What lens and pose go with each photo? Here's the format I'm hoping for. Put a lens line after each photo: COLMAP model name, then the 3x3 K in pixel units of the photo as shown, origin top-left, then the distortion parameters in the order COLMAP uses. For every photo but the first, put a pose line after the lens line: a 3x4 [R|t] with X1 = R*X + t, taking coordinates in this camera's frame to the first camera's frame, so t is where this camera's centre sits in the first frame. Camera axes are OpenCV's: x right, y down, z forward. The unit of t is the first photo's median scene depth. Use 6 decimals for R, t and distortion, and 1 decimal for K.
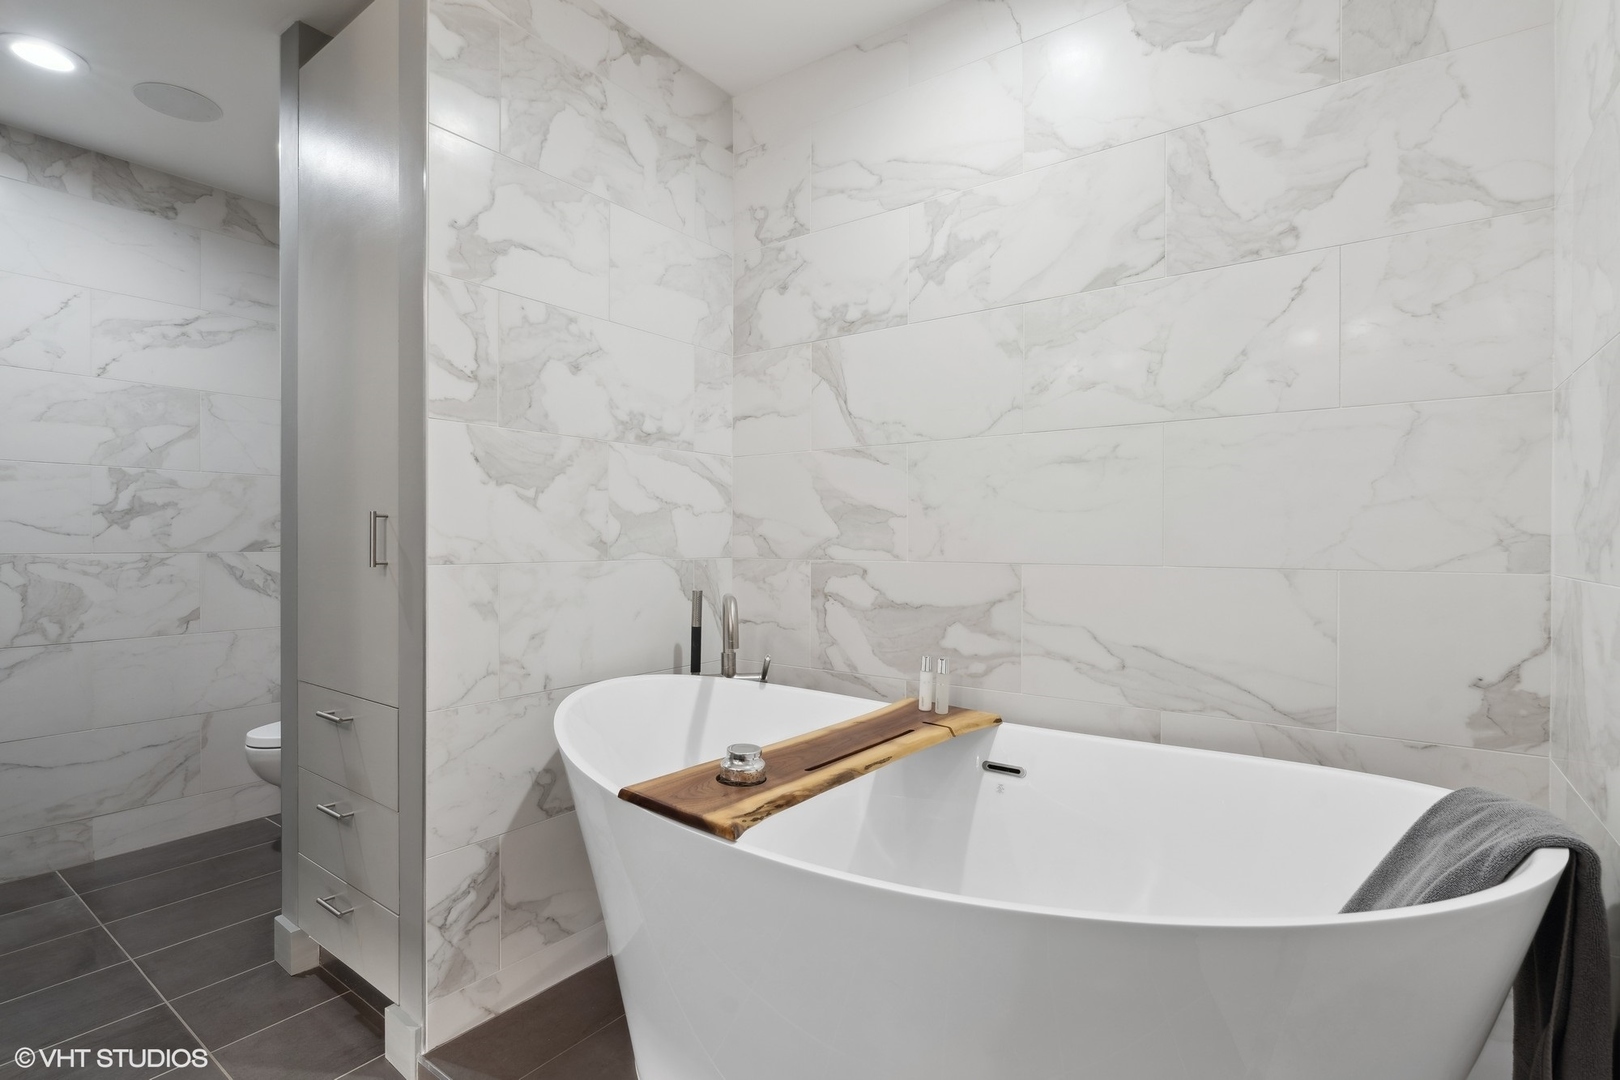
lens RADIAL K [[754.9, 0, 819.3], [0, 754.9, 547.3], [0, 0, 1]] dist [-0.005941, 0.004071]
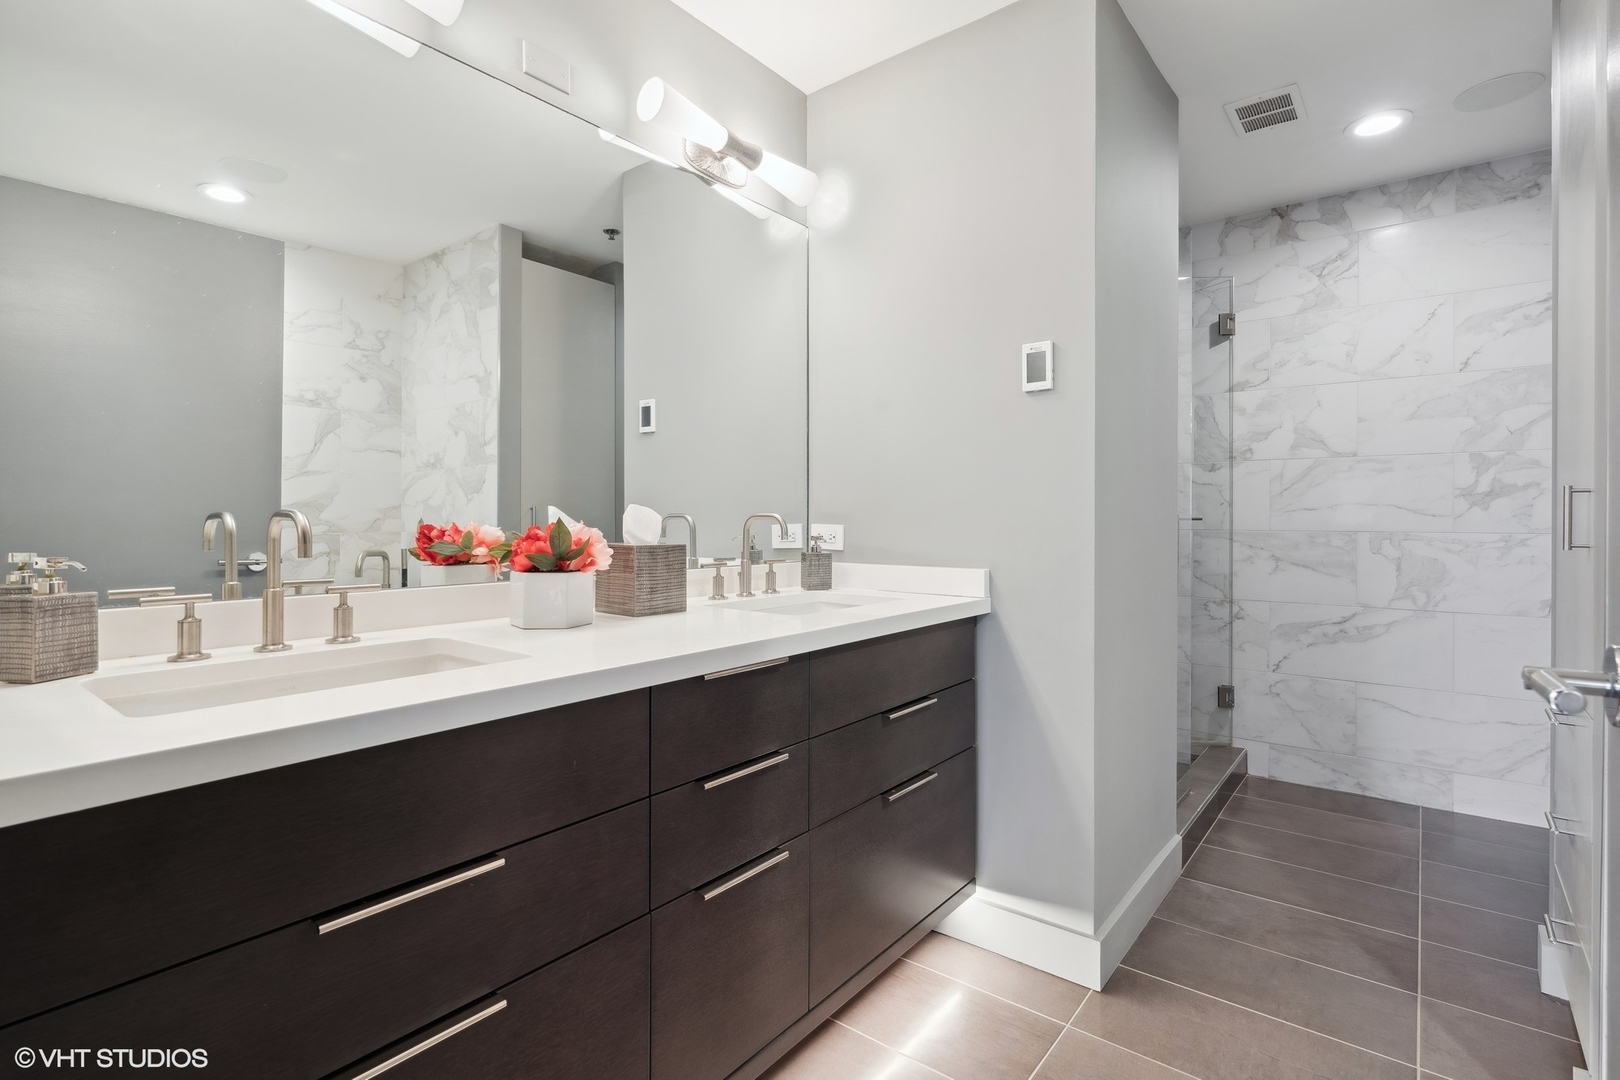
lens RADIAL K [[754.9, 0, 820.2], [0, 754.9, 525.0], [0, 0, 1]] dist [-0.005941, 0.004071]
pose [[-0.001144, 0.005878, -0.999982, 0.139254], [-0.012037, 0.999910, 0.005891, 0.001419], [0.999927, 0.012044, -0.001073, 0.071096]]
